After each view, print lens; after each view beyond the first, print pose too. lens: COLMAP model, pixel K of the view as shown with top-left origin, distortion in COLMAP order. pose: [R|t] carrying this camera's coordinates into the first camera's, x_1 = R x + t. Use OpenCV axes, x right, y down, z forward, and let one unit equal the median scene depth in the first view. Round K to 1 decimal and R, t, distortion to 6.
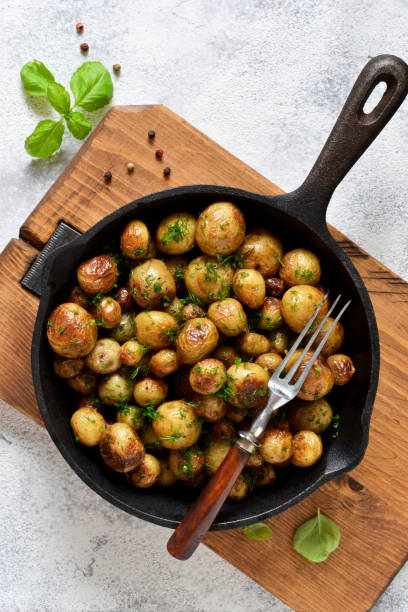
lens RADIAL K [[1601.8, 0, 202.8], [0, 1601.8, 306.0], [0, 0, 1]] dist [-0.022885, 0.000000]
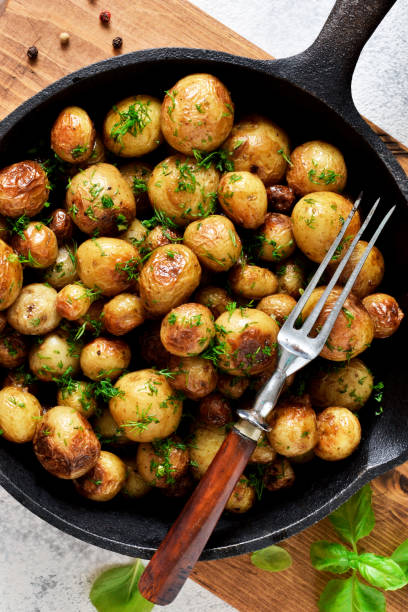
lens RADIAL K [[1601.8, 0, 205.5], [0, 1601.8, 306.0], [0, 0, 1]] dist [-0.022885, 0.000000]
pose [[0.999062, -0.043223, 0.002751, 0.009151], [0.043282, 0.998688, -0.027361, 0.051859], [-0.001565, 0.027454, 0.999622, 0.320960]]
